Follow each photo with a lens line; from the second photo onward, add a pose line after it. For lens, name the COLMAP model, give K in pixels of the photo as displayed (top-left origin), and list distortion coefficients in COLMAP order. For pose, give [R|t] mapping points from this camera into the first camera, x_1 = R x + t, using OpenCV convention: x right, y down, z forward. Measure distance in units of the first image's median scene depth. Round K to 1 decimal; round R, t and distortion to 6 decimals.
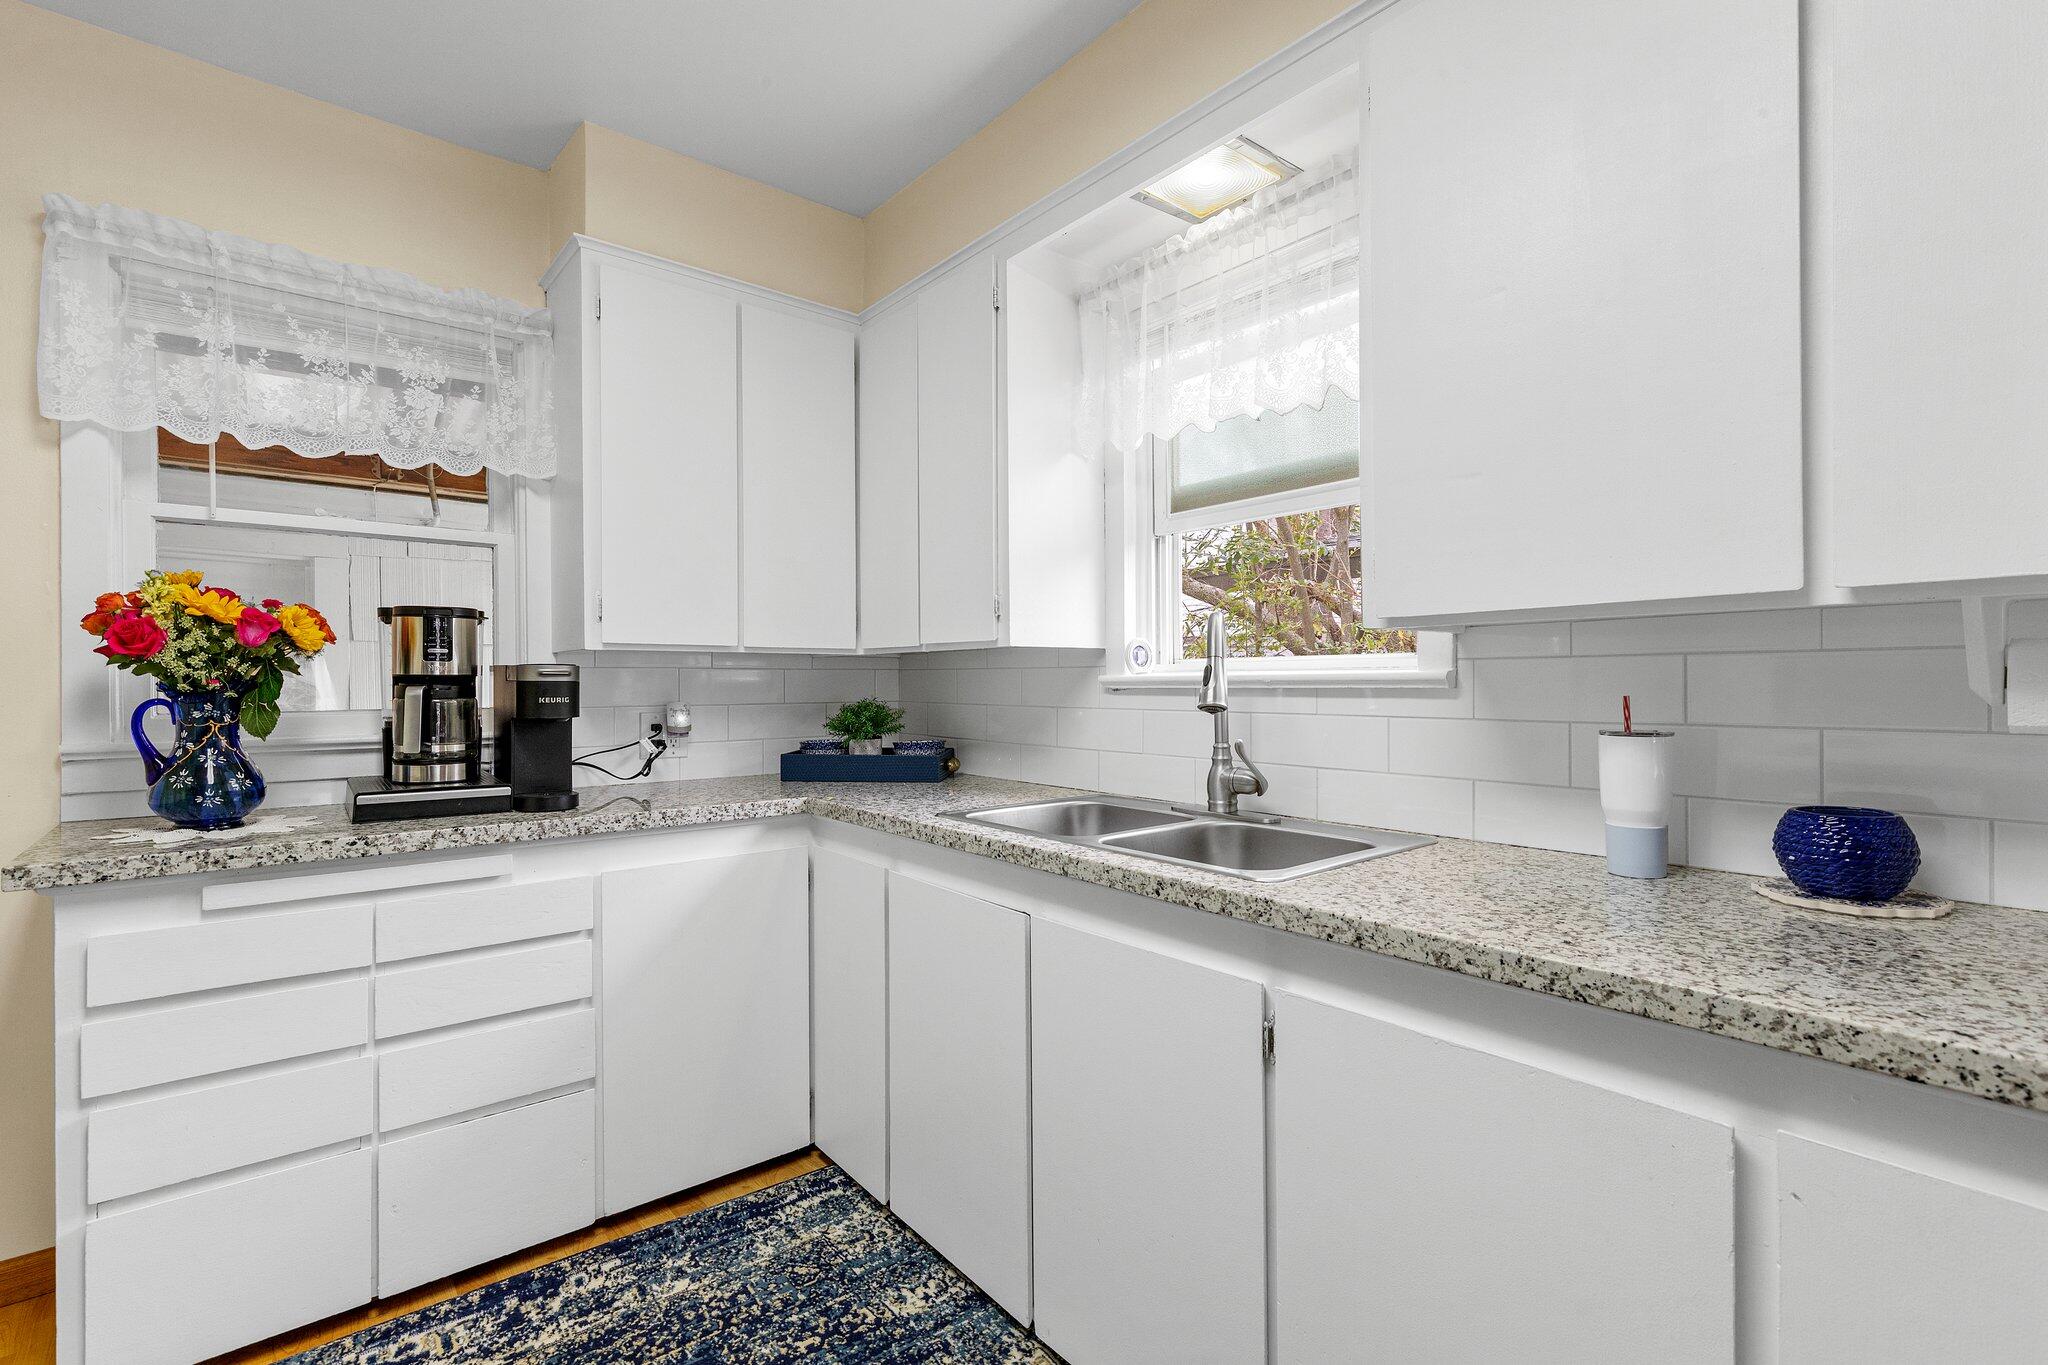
lens RADIAL K [[923.3, 0, 1044.8], [0, 923.3, 688.6], [0, 0, 1]] dist [0.001209, 0.000580]
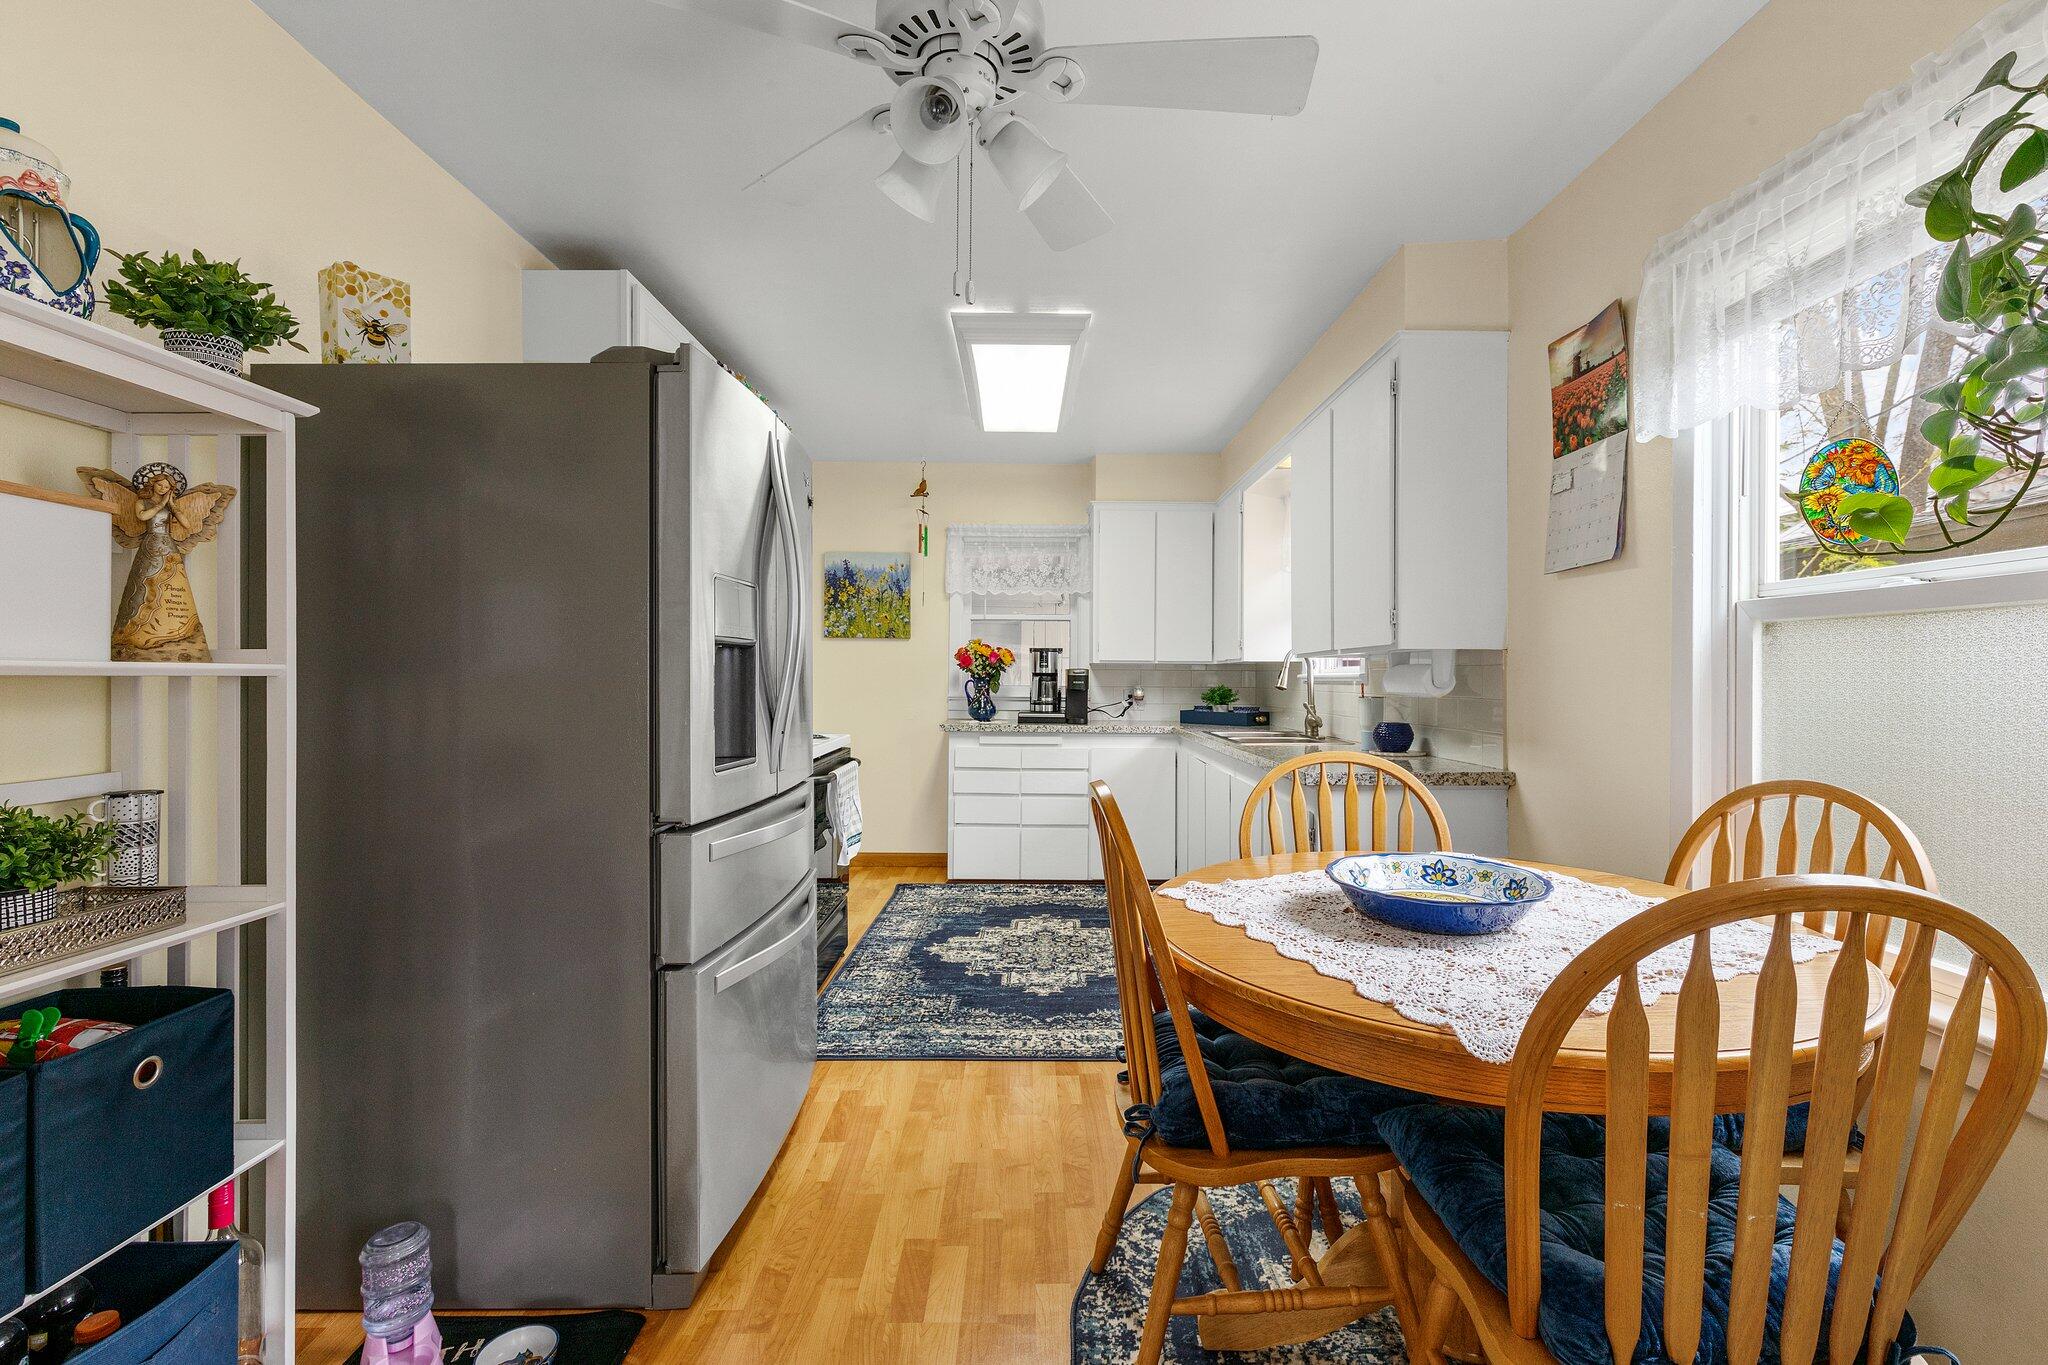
lens RADIAL K [[900.5, 0, 1050.4], [0, 900.5, 675.1], [0, 0, 1]] dist [0.001437, -0.000358]
pose [[0.779996, 0.006524, -0.625751, 1.070831], [-0.014390, 0.999868, -0.007513, 0.012712], [0.625619, 0.014865, 0.779987, -1.117330]]
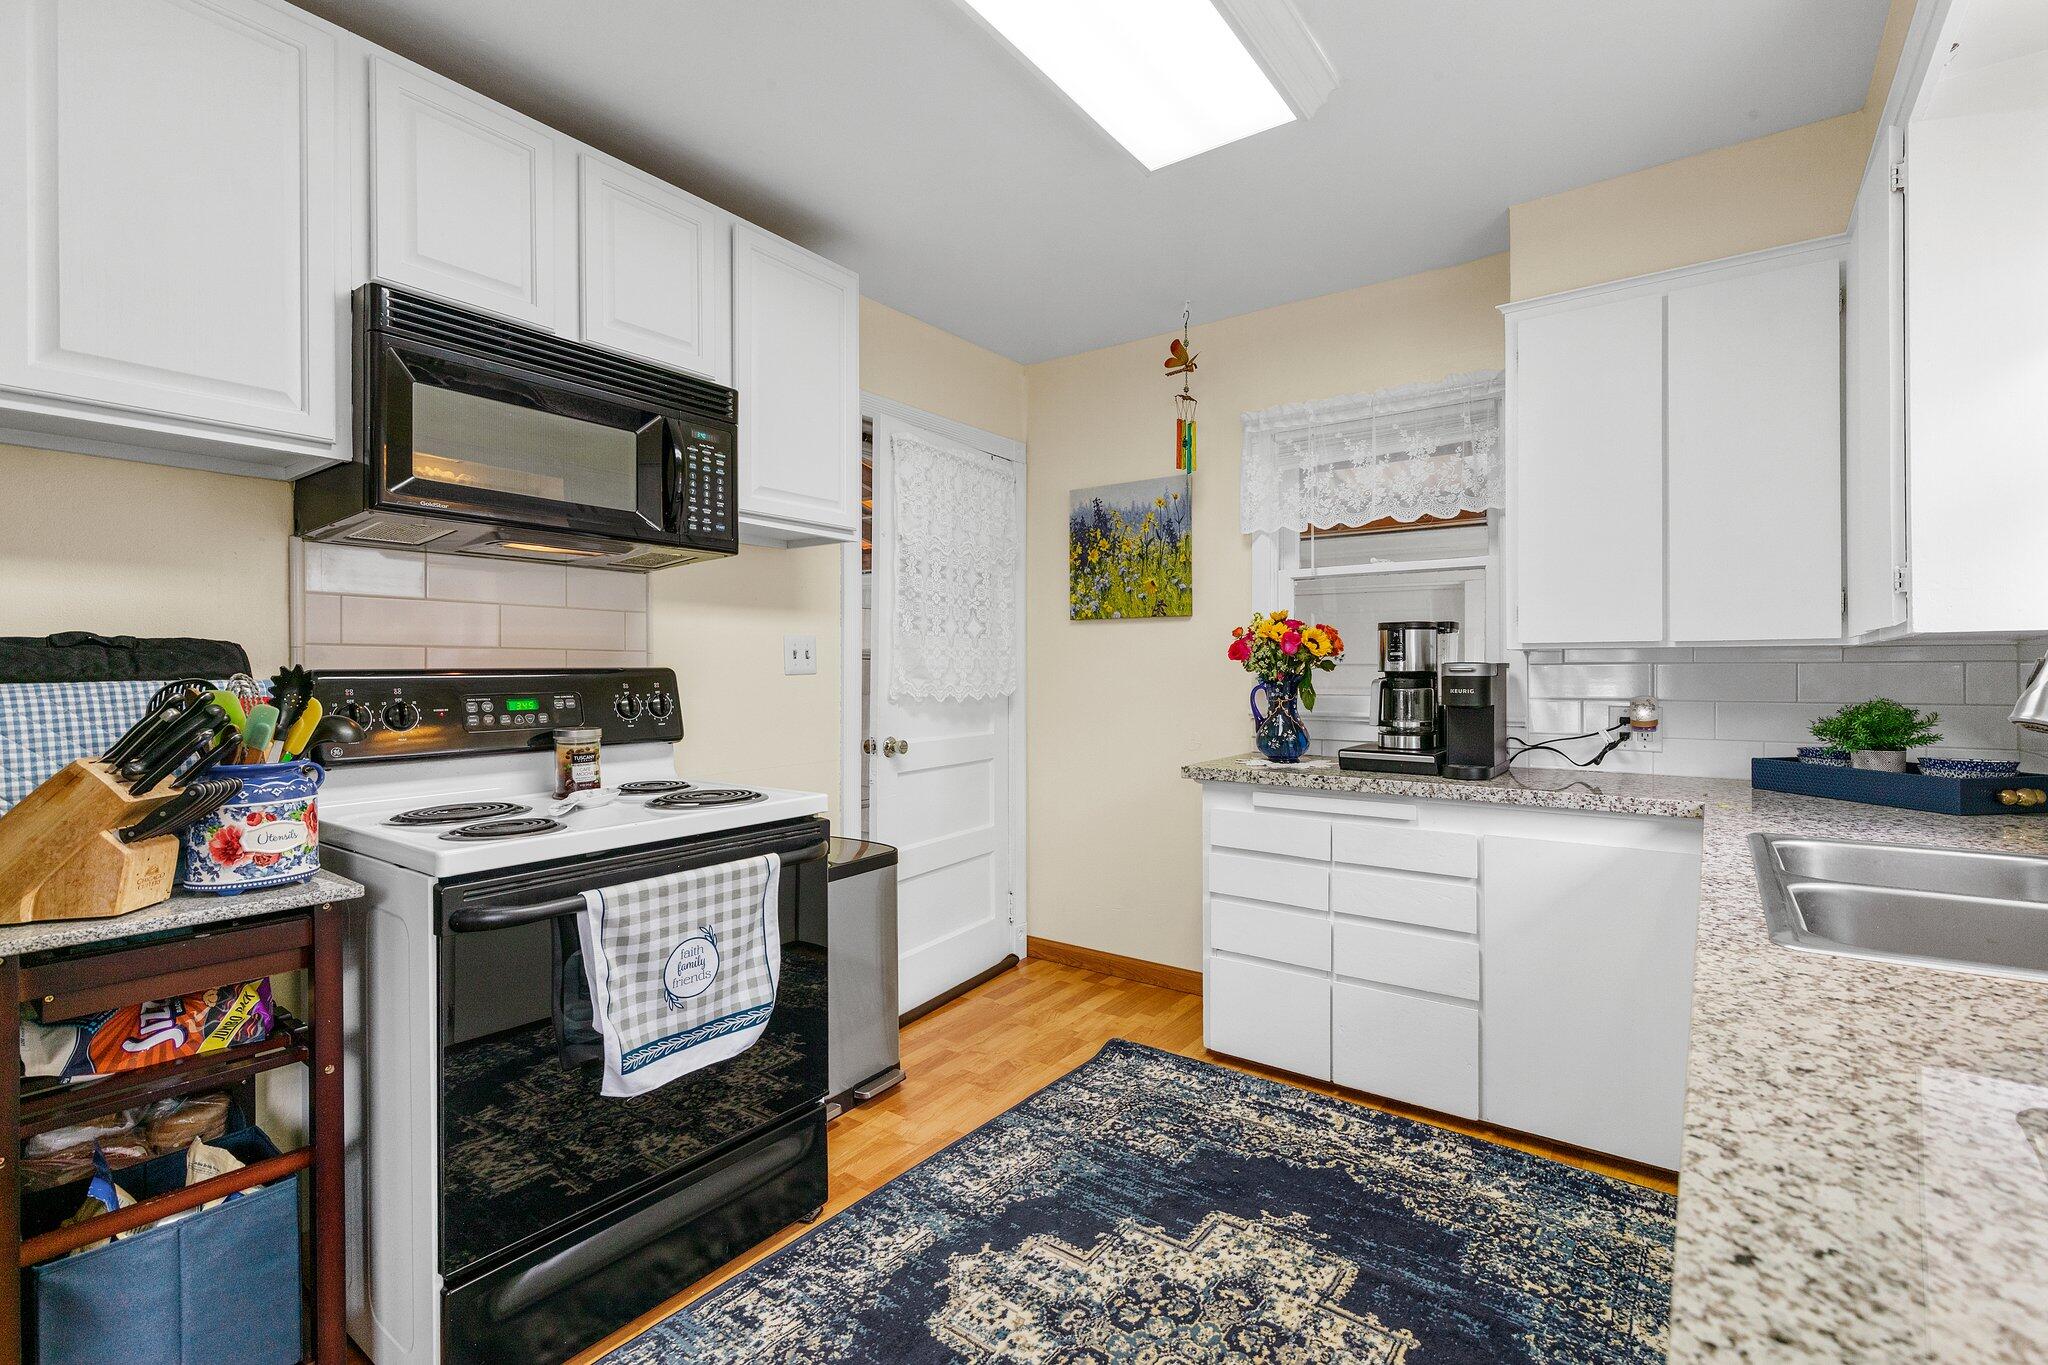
lens RADIAL K [[919.5, 0, 1035.8], [0, 919.5, 668.4], [0, 0, 1]] dist [0.001570, -0.000299]
pose [[0.245665, -0.001073, -0.969354, 0.562397], [-0.008134, 0.999962, -0.003168, -0.010389], [0.969321, 0.008663, 0.245647, 0.136890]]
